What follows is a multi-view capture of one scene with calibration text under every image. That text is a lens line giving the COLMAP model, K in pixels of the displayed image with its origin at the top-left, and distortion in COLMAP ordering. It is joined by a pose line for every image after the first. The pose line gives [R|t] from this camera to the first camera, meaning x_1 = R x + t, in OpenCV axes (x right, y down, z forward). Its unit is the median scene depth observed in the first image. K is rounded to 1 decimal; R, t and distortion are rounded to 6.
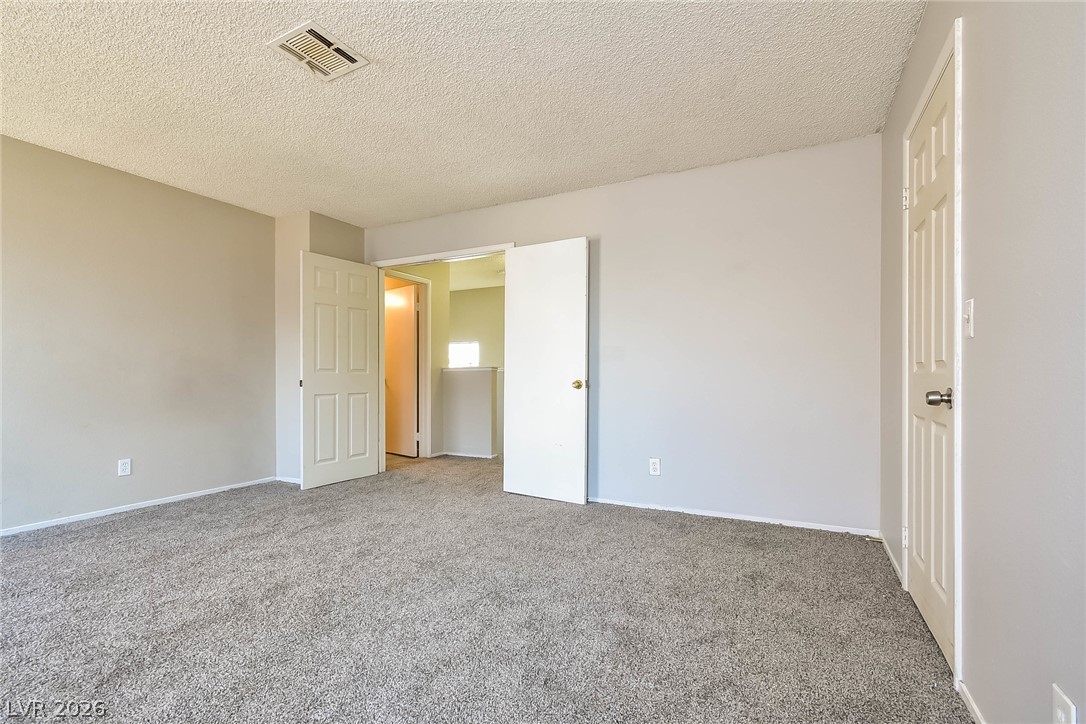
lens RADIAL K [[485.1, 0, 545.9], [0, 485.1, 368.6], [0, 0, 1]] dist [-0.000848, -0.001186]
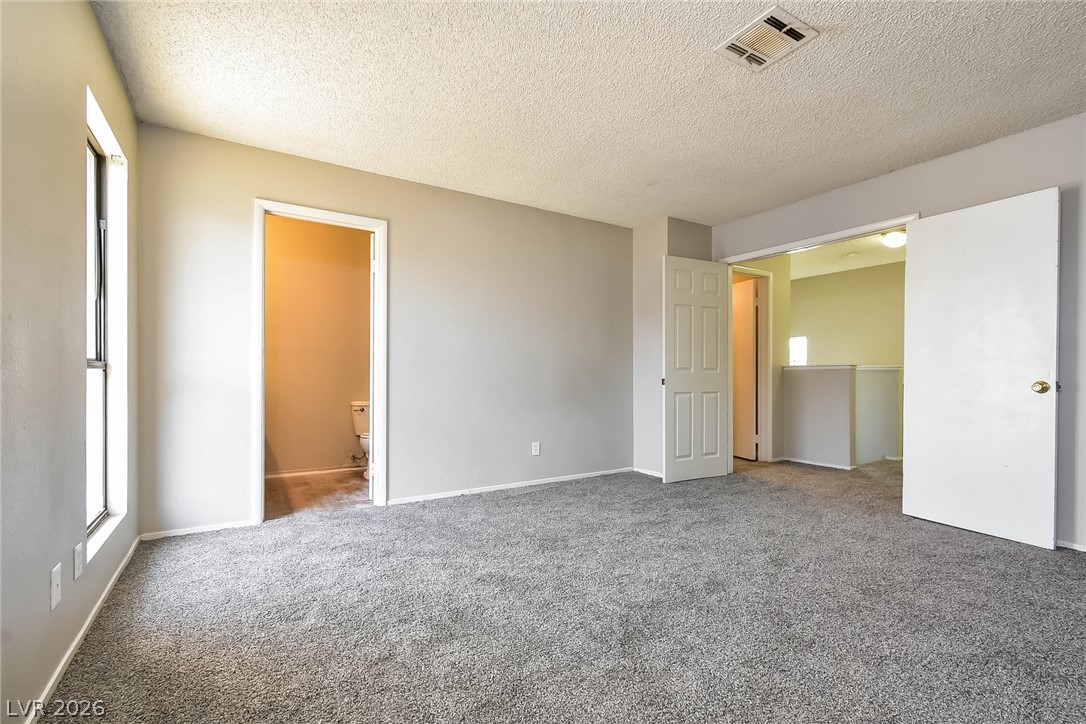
lens RADIAL K [[485.0, 0, 549.6], [0, 485.0, 366.1], [0, 0, 1]] dist [0.001581, -0.000368]
pose [[0.855068, -0.005670, -0.518485, -0.184167], [0.004738, 0.999984, -0.003121, -0.000814], [0.518495, 0.000212, 0.855081, -0.028534]]
